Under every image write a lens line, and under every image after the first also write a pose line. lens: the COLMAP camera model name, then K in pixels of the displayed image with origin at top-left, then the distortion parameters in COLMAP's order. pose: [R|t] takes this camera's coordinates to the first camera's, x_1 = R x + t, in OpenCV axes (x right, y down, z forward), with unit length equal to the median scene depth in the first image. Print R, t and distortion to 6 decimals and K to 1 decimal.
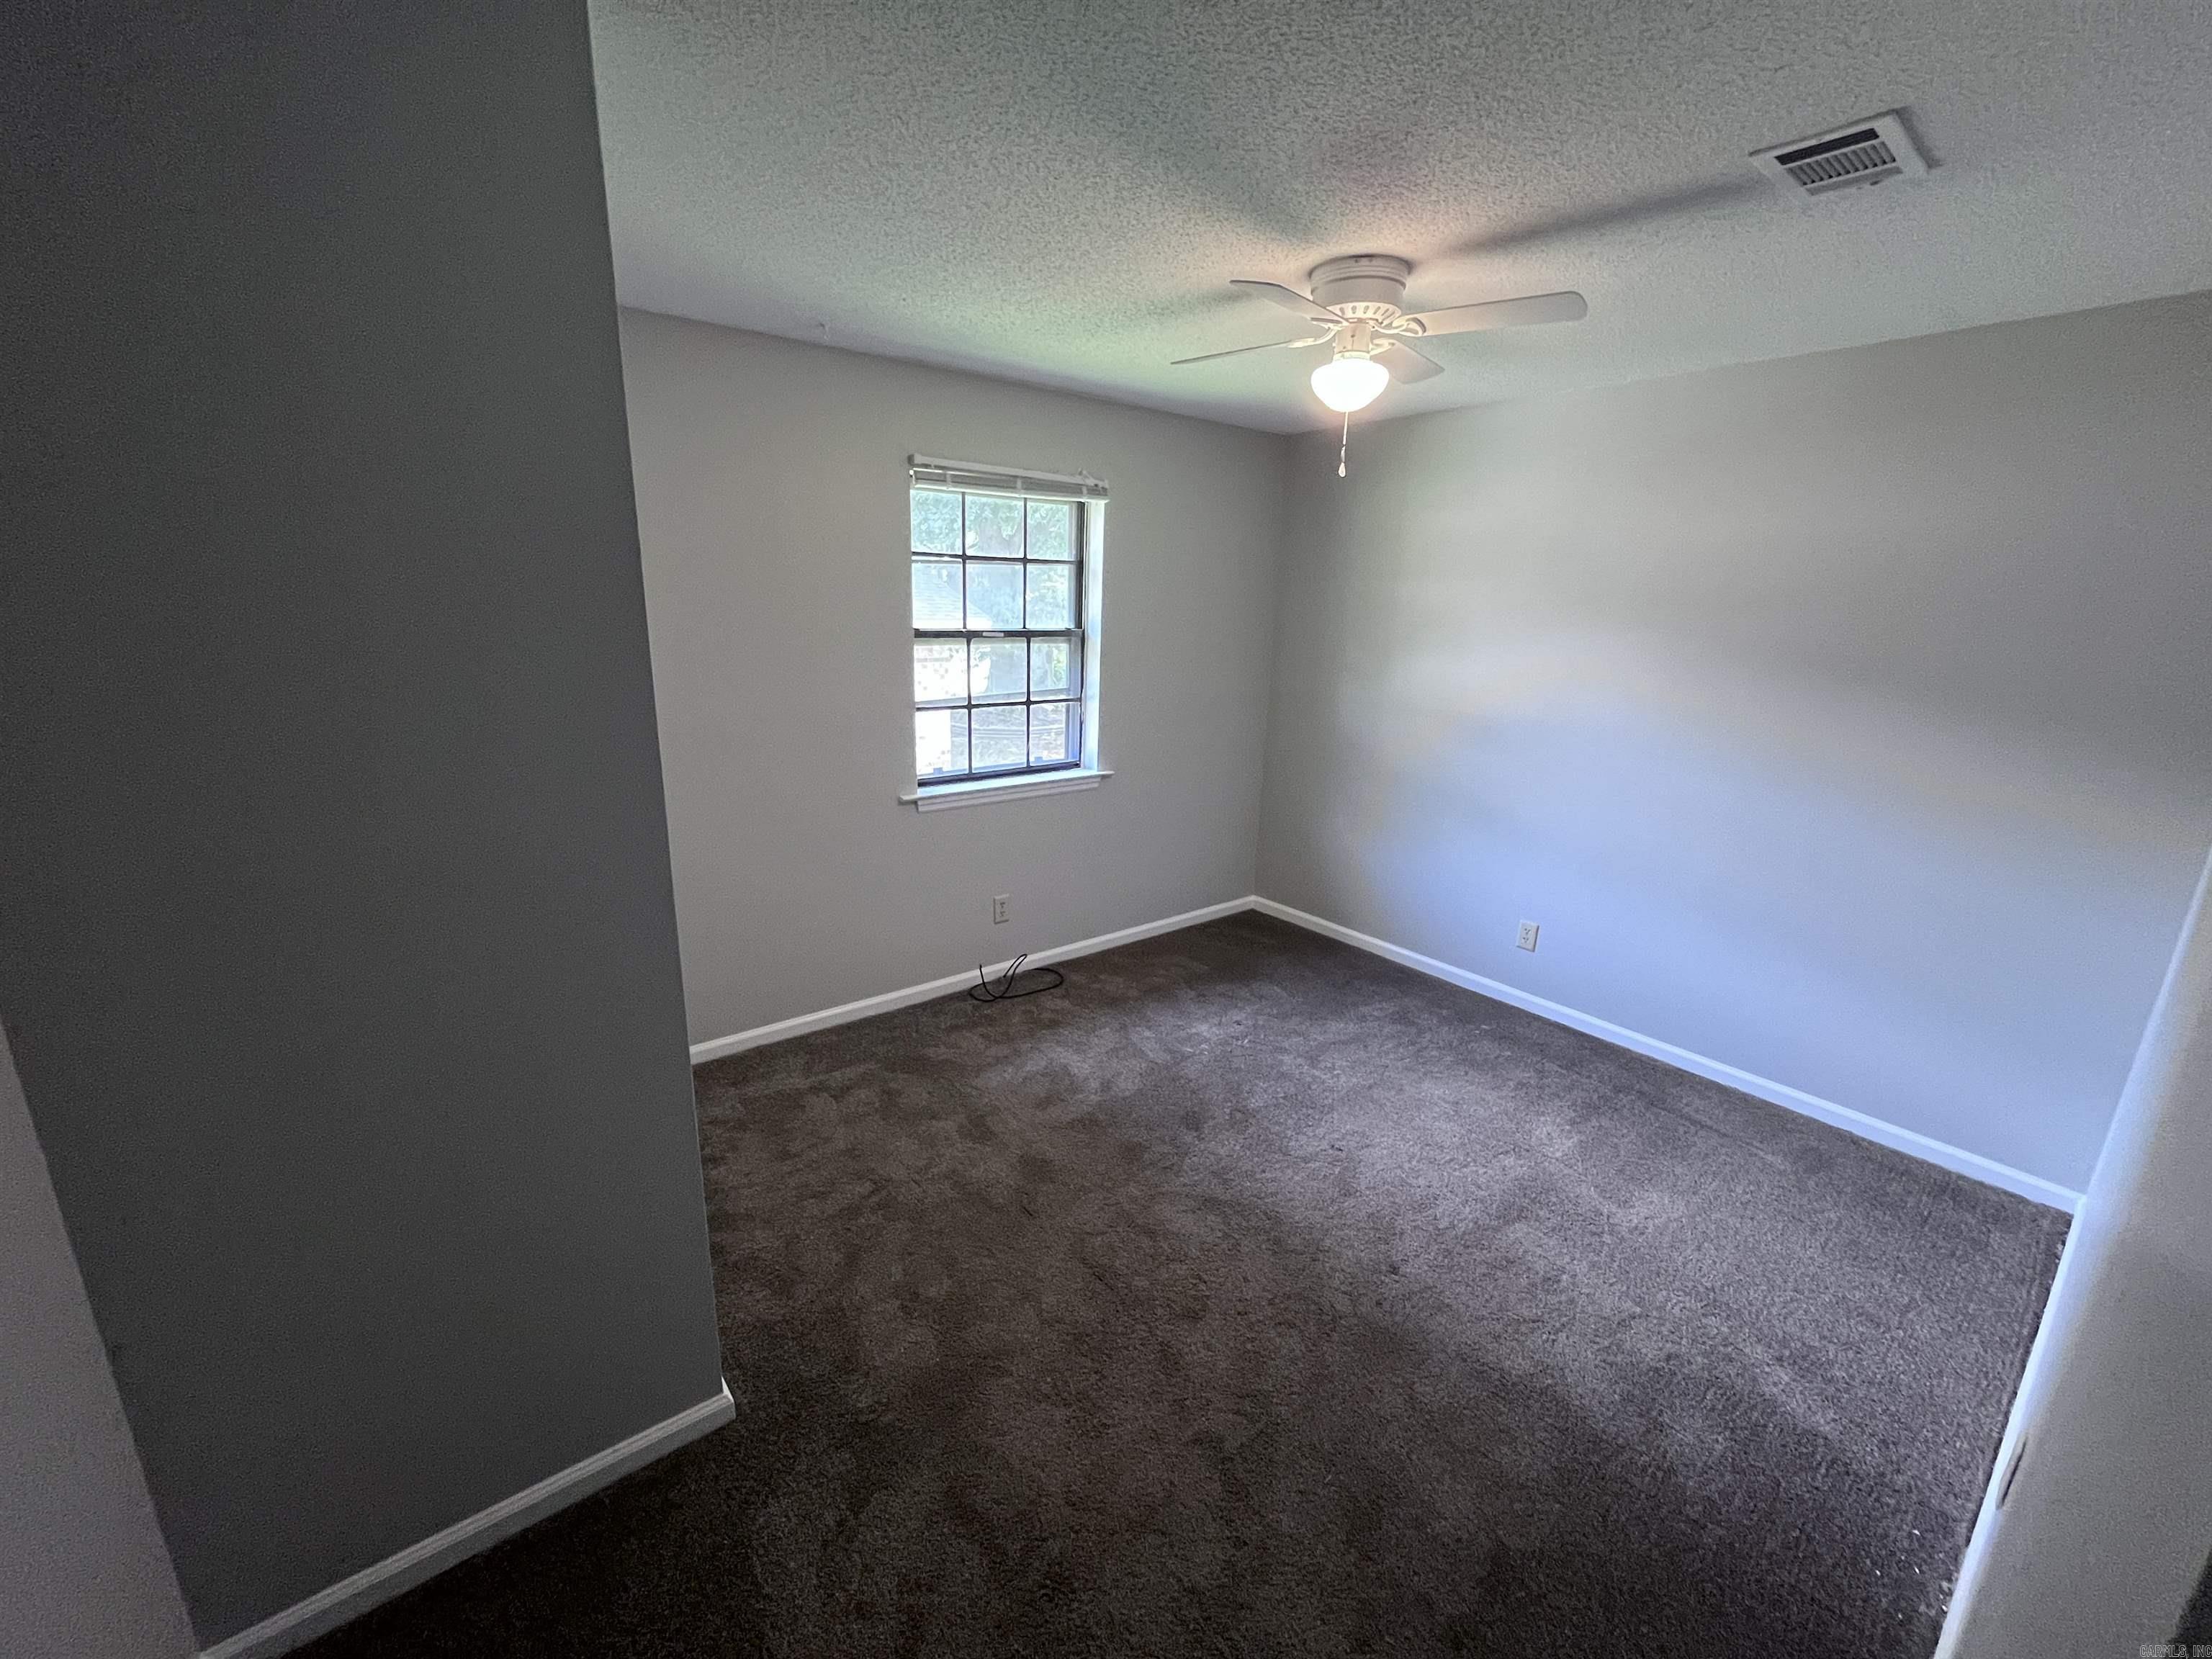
lens RADIAL K [[897.6, 0, 1100.2], [0, 897.6, 823.1], [0, 0, 1]] dist [-0.001848, 0.000482]
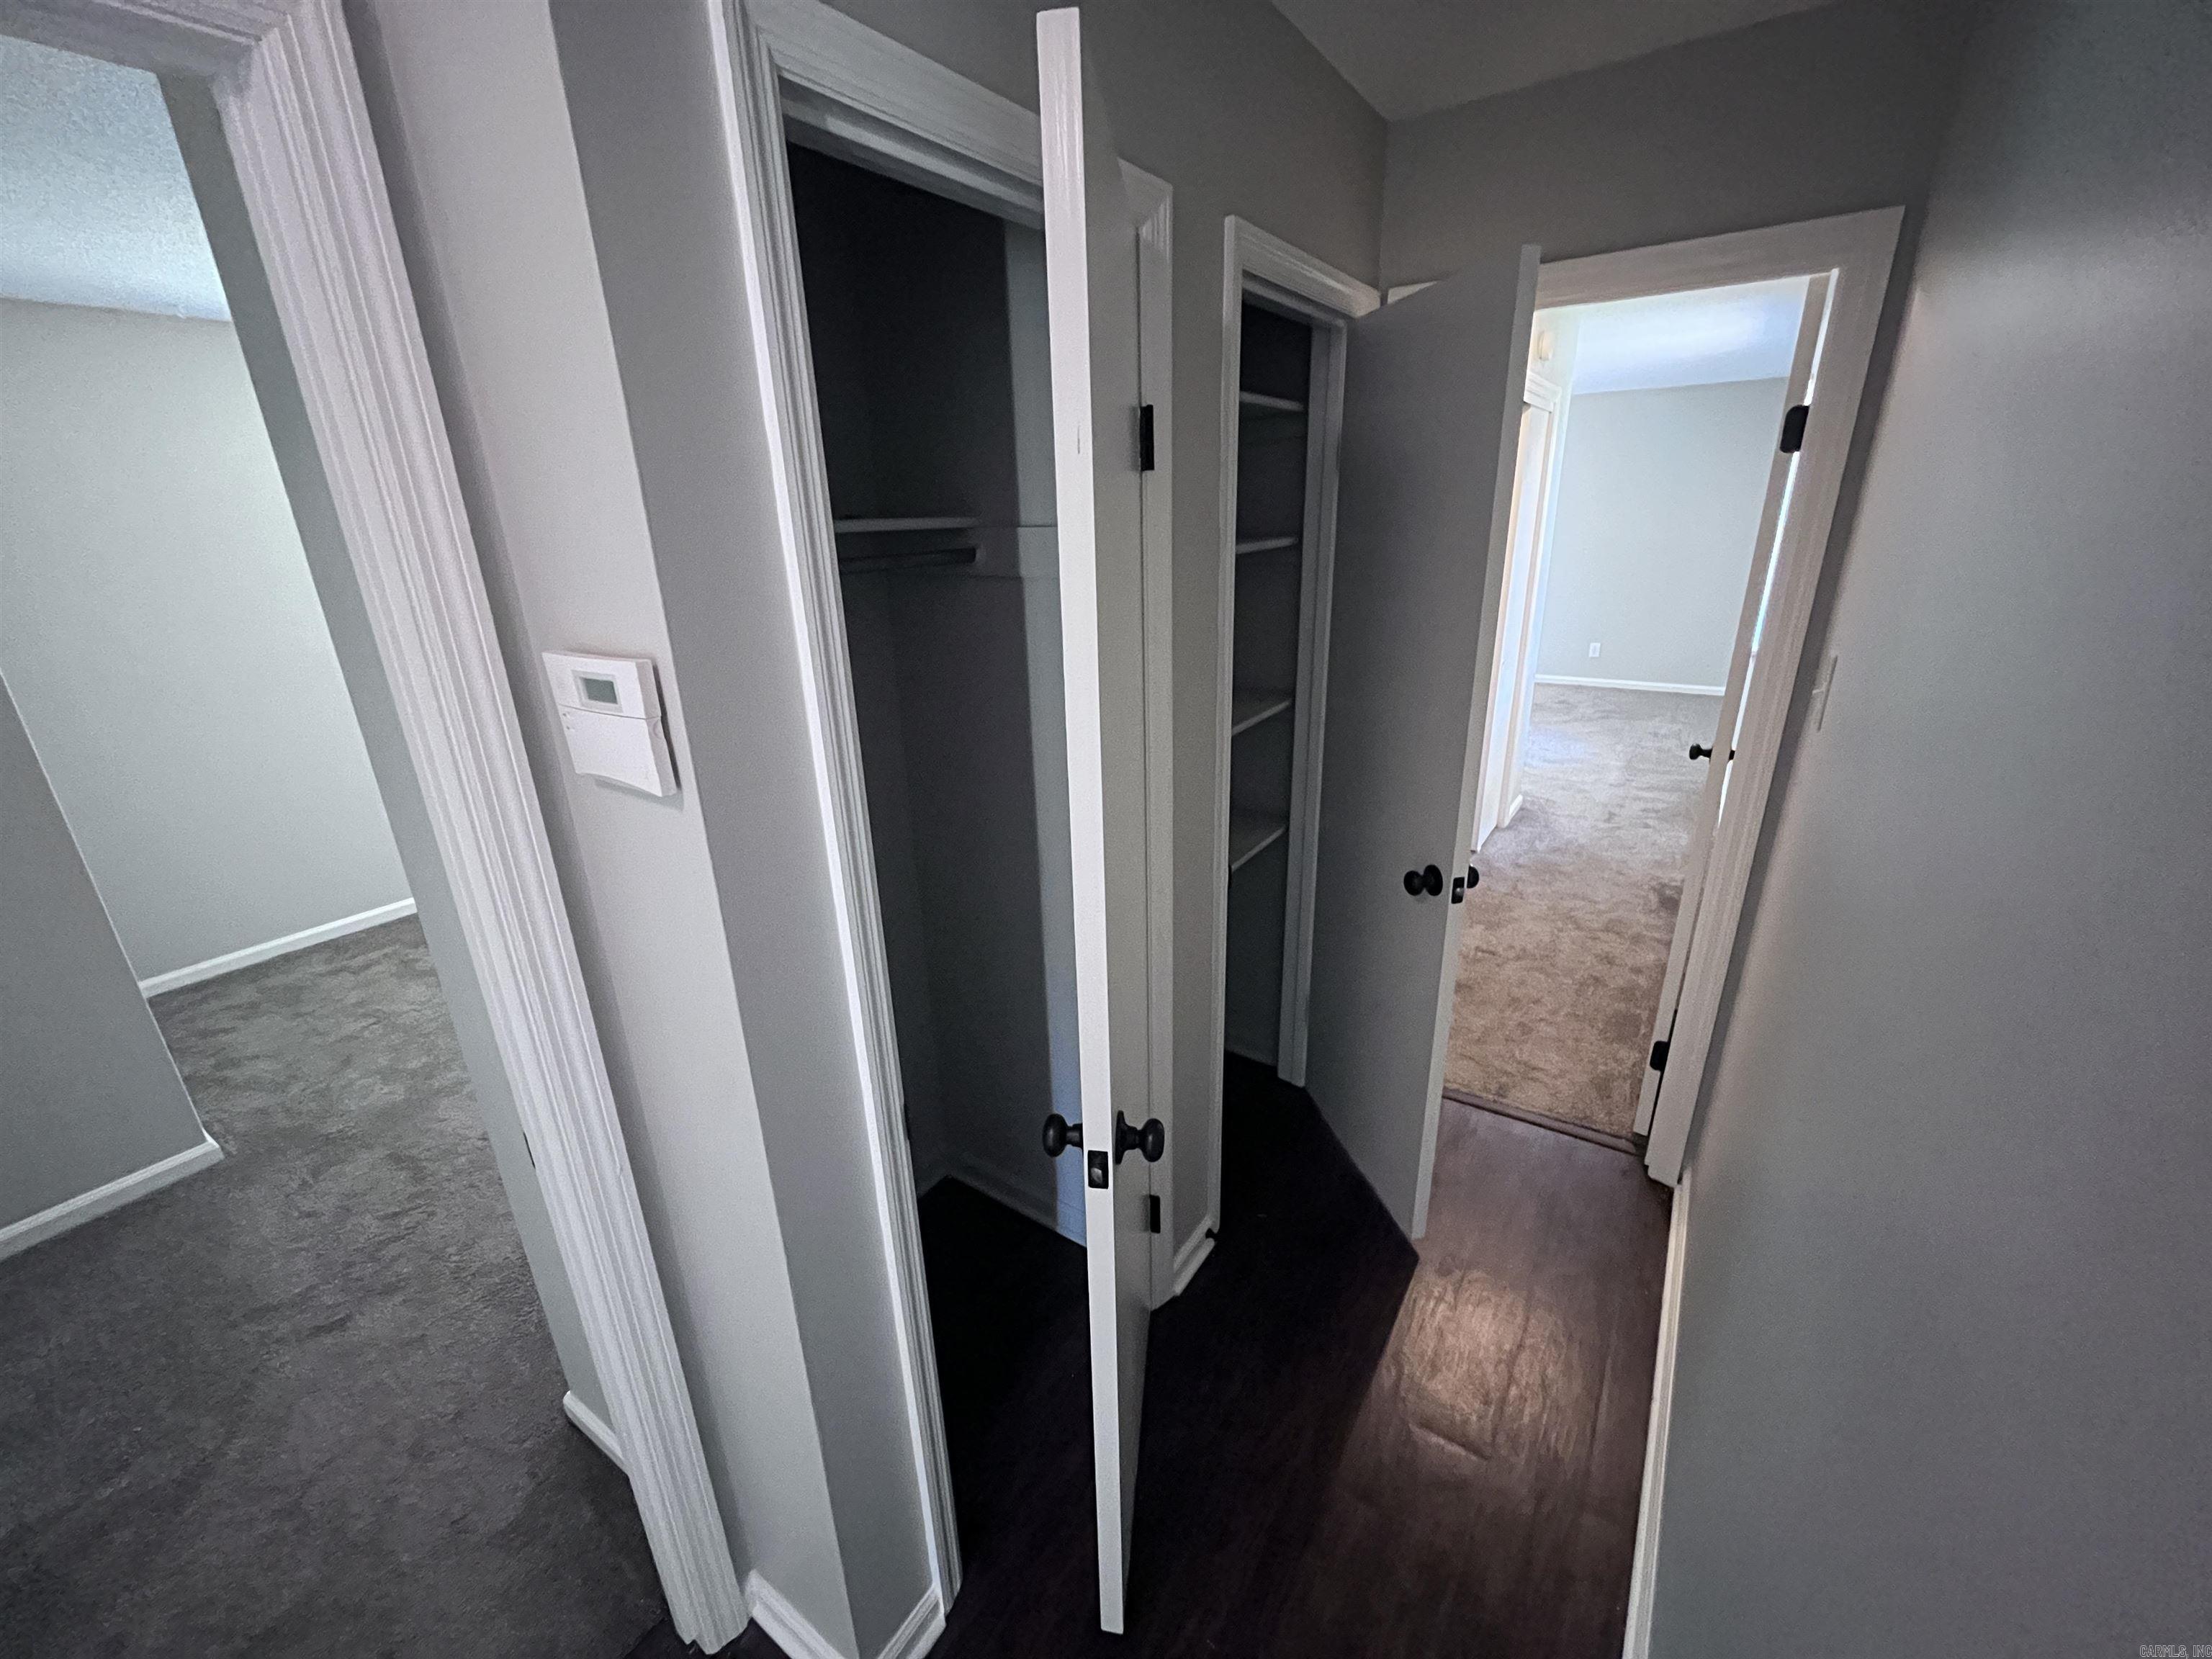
lens RADIAL K [[897.6, 0, 1107.2], [0, 897.6, 831.0], [0, 0, 1]] dist [-0.001848, 0.000482]
pose [[0.953132, -0.157645, 0.258238, 0.523440], [0.135318, 0.985520, 0.102176, 0.171984], [-0.270606, -0.062443, 0.960663, -0.571677]]
